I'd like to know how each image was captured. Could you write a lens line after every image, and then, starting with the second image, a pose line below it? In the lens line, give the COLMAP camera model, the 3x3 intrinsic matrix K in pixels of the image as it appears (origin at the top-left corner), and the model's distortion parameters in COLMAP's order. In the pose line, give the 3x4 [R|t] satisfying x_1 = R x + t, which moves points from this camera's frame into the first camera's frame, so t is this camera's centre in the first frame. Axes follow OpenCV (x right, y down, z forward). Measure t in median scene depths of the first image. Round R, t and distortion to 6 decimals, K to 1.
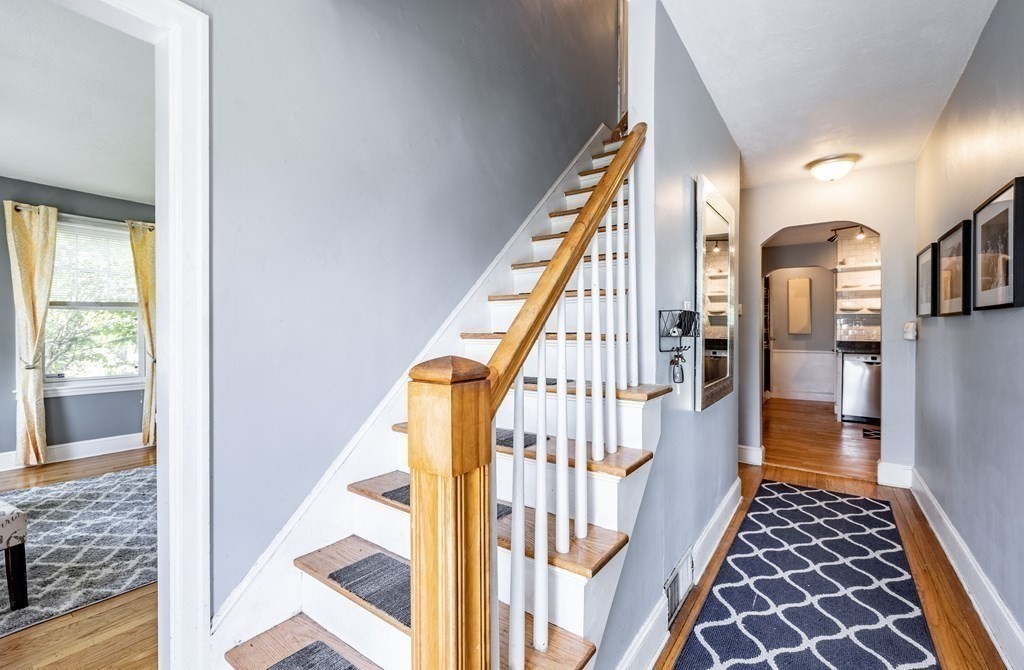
lens RADIAL K [[439.6, 0, 520.4], [0, 439.6, 334.1], [0, 0, 1]] dist [0.000171, -0.000153]
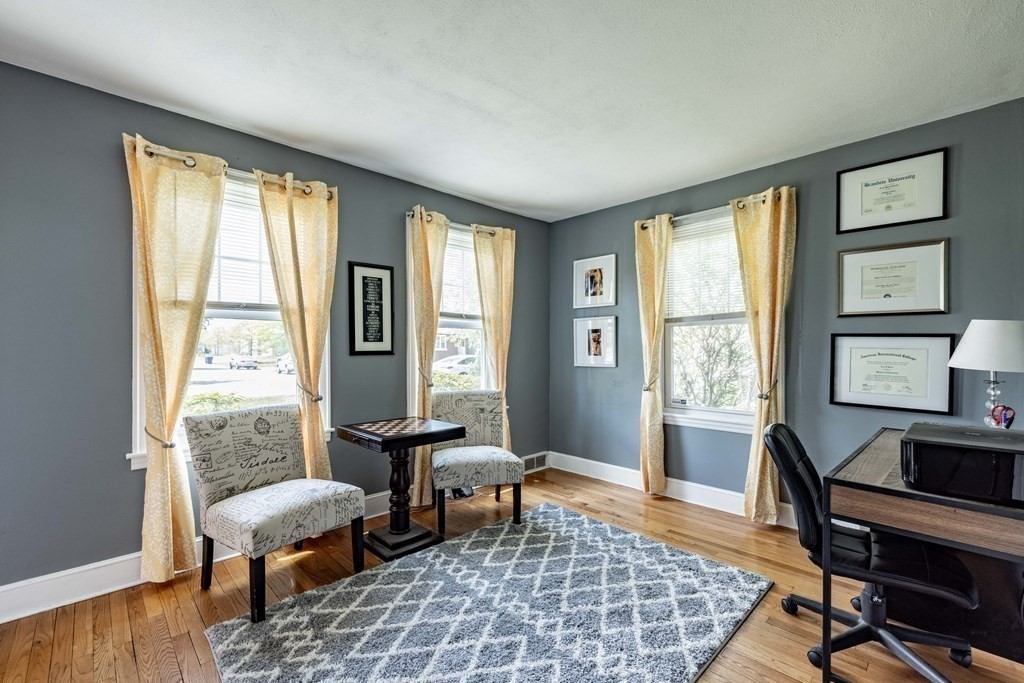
lens RADIAL K [[437.0, 0, 506.1], [0, 437.0, 349.2], [0, 0, 1]] dist [-0.009069, -0.000145]
pose [[-0.195373, -0.000678, -0.980729, -0.124674], [-0.005852, 0.999983, 0.000474, -0.009253], [0.980712, 0.005832, -0.195374, 0.879271]]
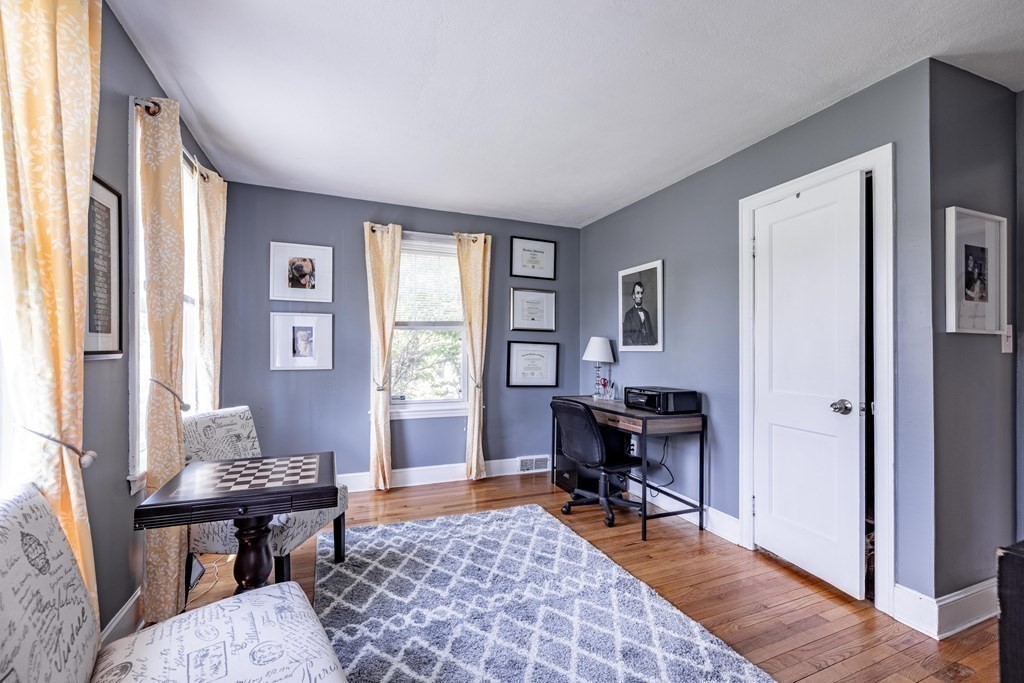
lens RADIAL K [[437.0, 0, 509.7], [0, 437.0, 351.5], [0, 0, 1]] dist [-0.009069, -0.000145]
pose [[0.842818, 0.003334, -0.538189, -0.344213], [-0.007875, 0.999950, -0.006138, -0.003980], [0.538142, 0.009411, 0.842802, 0.329919]]
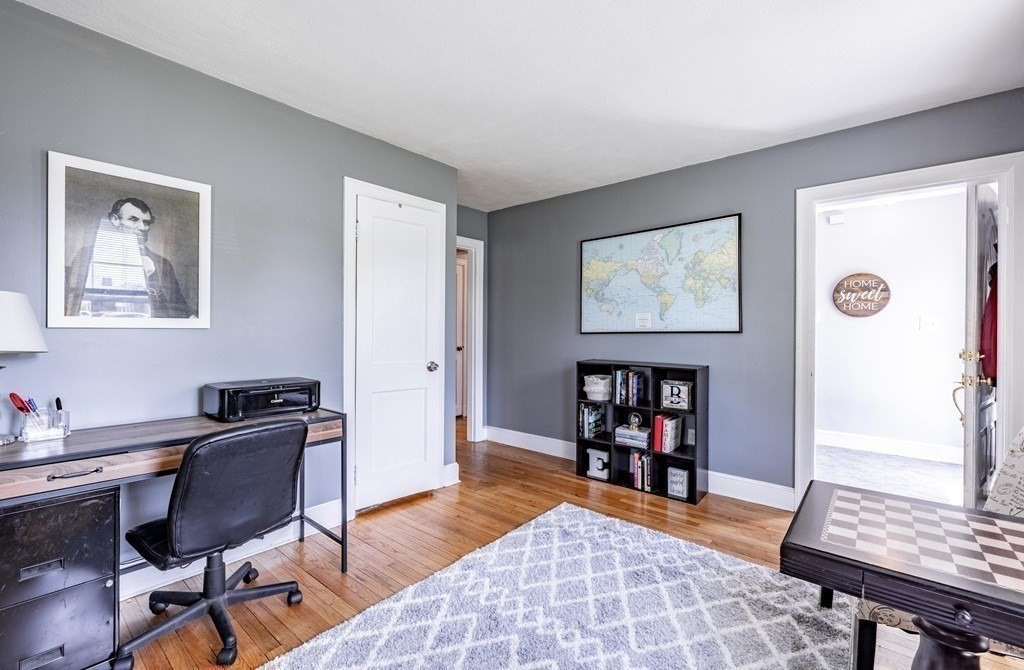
lens RADIAL K [[439.6, 0, 494.8], [0, 439.6, 329.2], [0, 0, 1]] dist [0.000171, -0.000153]
pose [[0.104043, -0.000979, 0.994572, -1.109108], [0.003065, 0.999995, 0.000664, -0.010425], [-0.994568, 0.002979, 0.104045, 0.820904]]
